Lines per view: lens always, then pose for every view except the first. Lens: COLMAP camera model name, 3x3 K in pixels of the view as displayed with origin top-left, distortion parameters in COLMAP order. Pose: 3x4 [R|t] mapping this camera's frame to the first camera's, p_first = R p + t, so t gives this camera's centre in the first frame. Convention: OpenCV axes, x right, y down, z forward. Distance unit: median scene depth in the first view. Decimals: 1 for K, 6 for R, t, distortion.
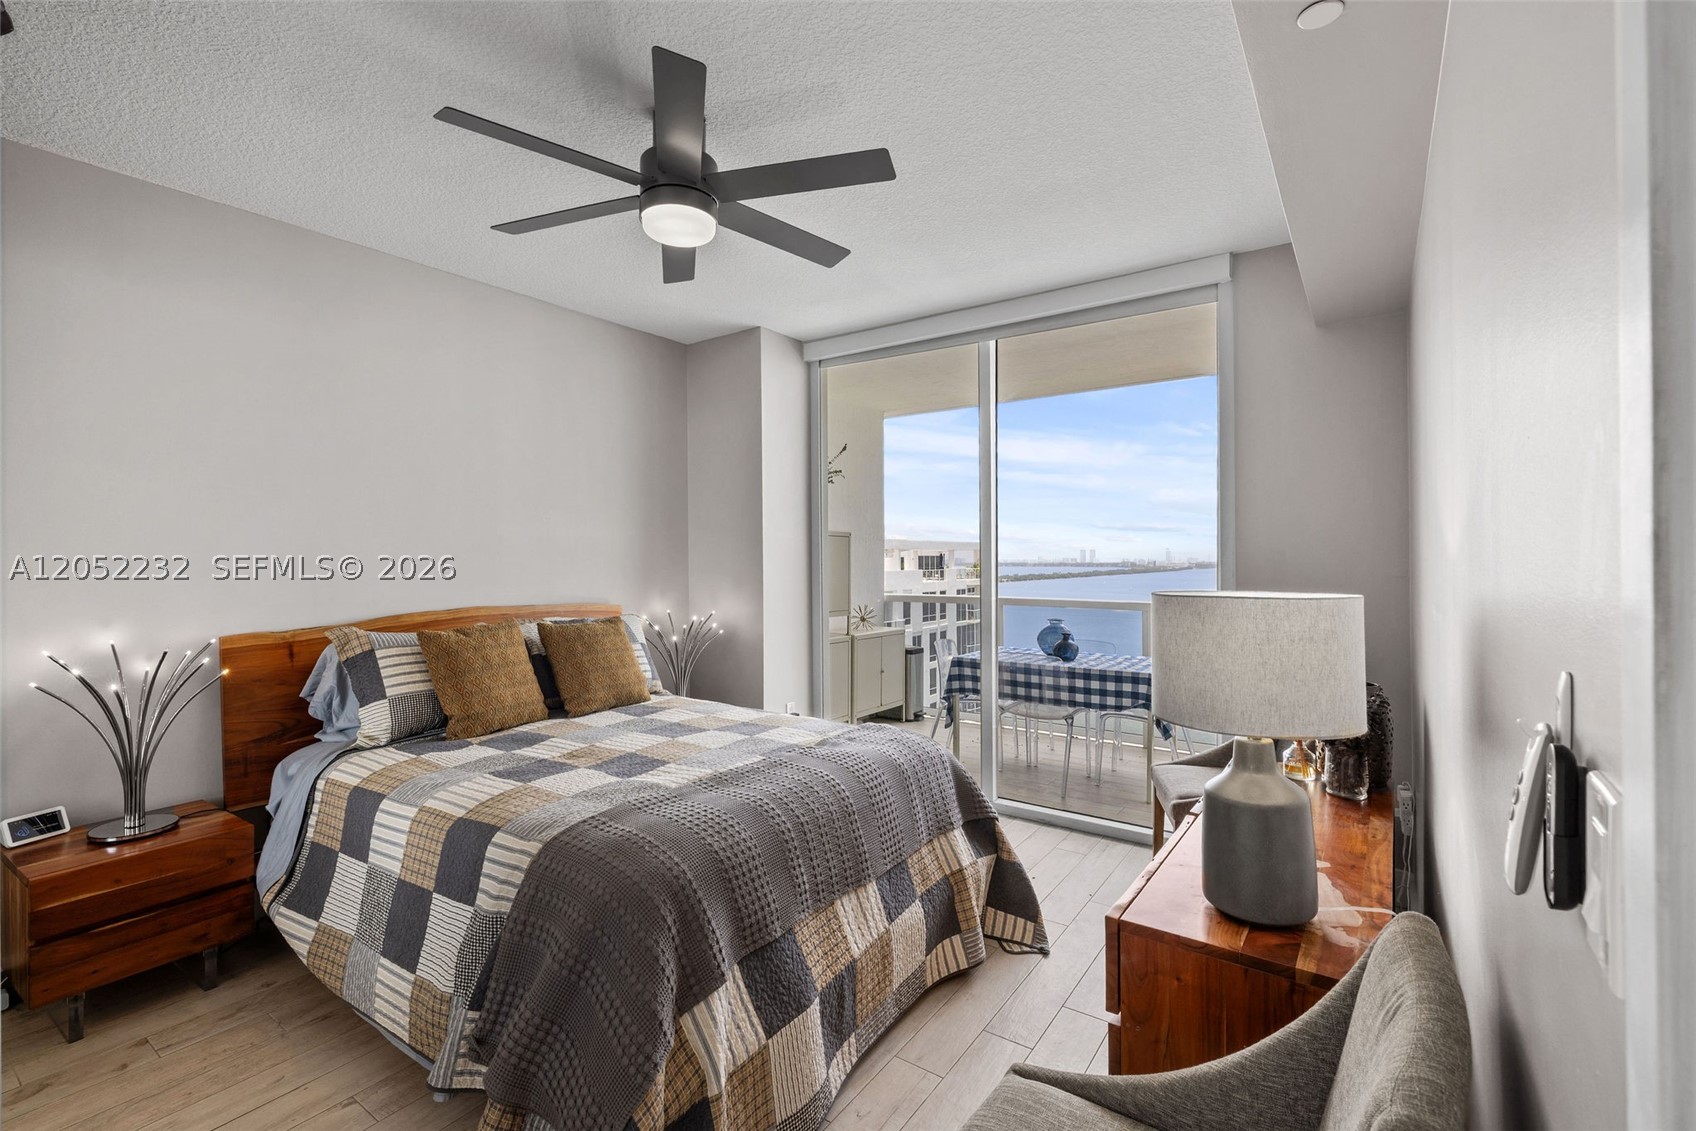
lens RADIAL K [[738.5, 0, 848.0], [0, 738.5, 565.5], [0, 0, 1]] dist [-0.011178, 0.000076]
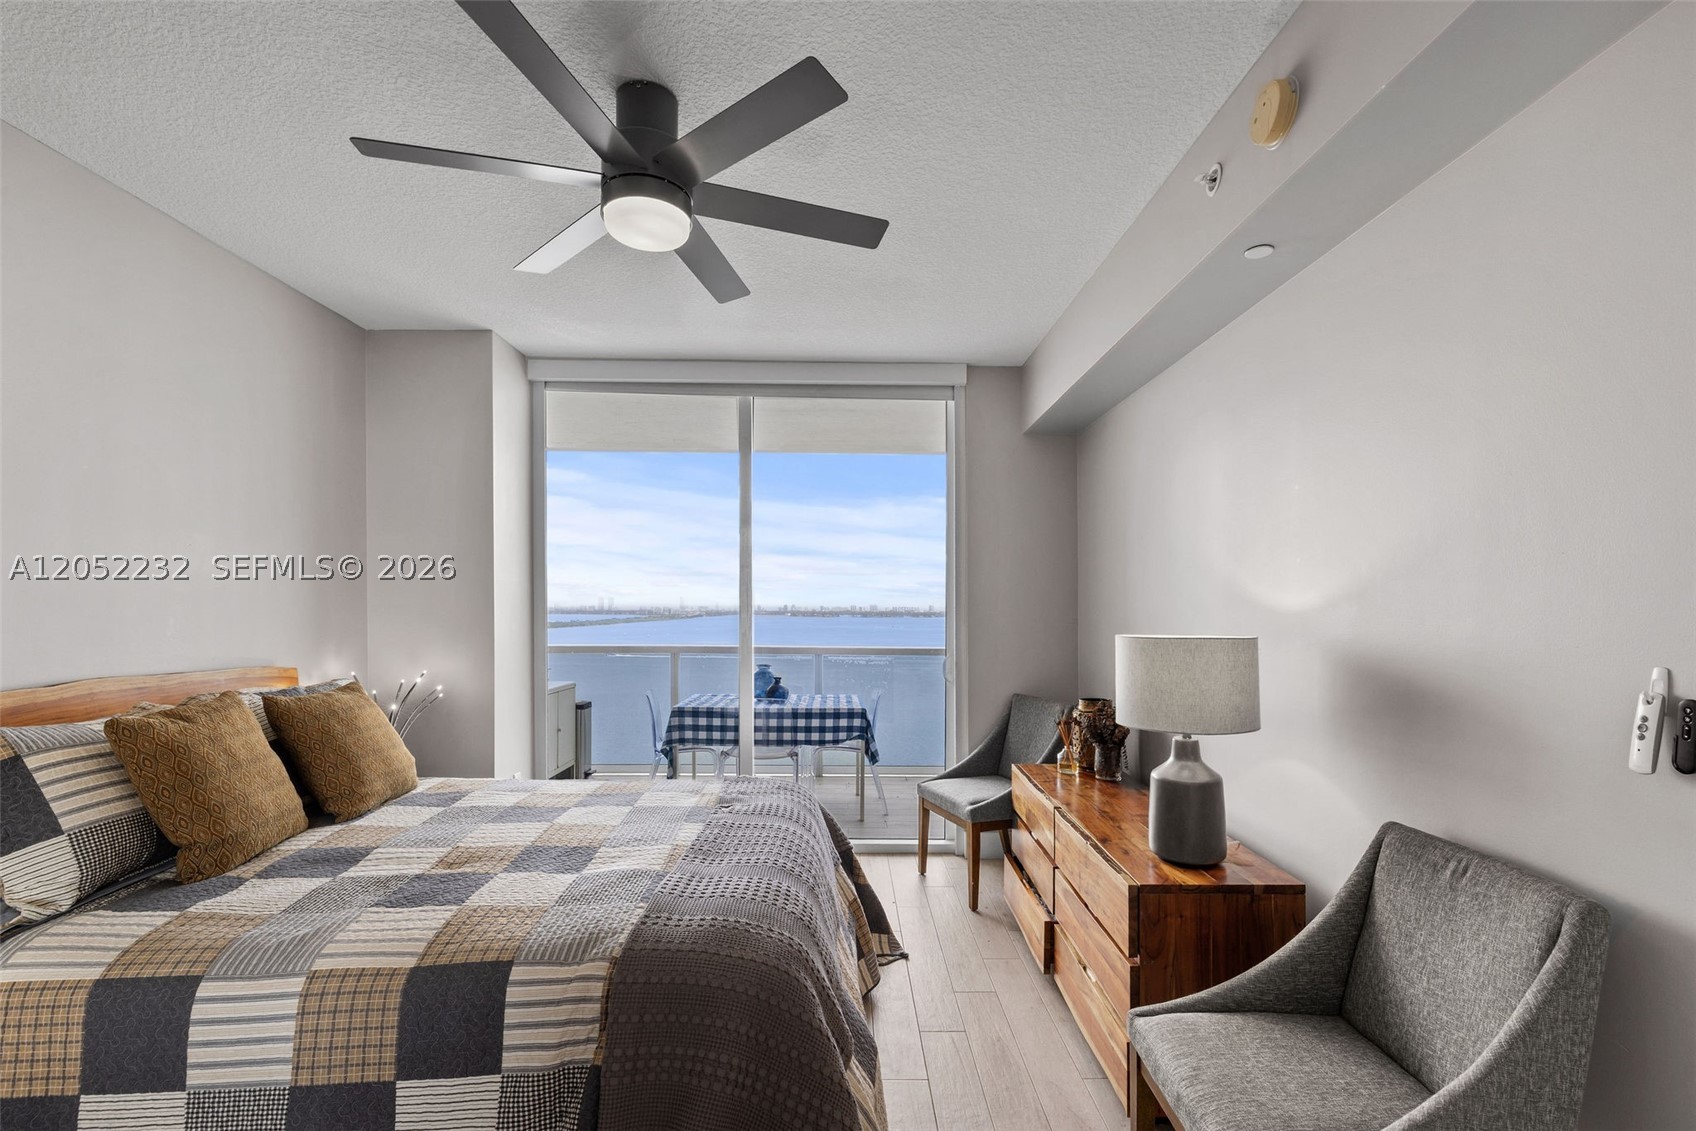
lens RADIAL K [[737.8, 0, 849.8], [0, 737.8, 617.0], [0, 0, 1]] dist [-0.006453, 0.000762]
pose [[0.809682, -0.000168, 0.586869, -0.431390], [-0.002914, 0.999986, 0.004307, -0.002440], [-0.586862, -0.005197, 0.809670, 0.122441]]
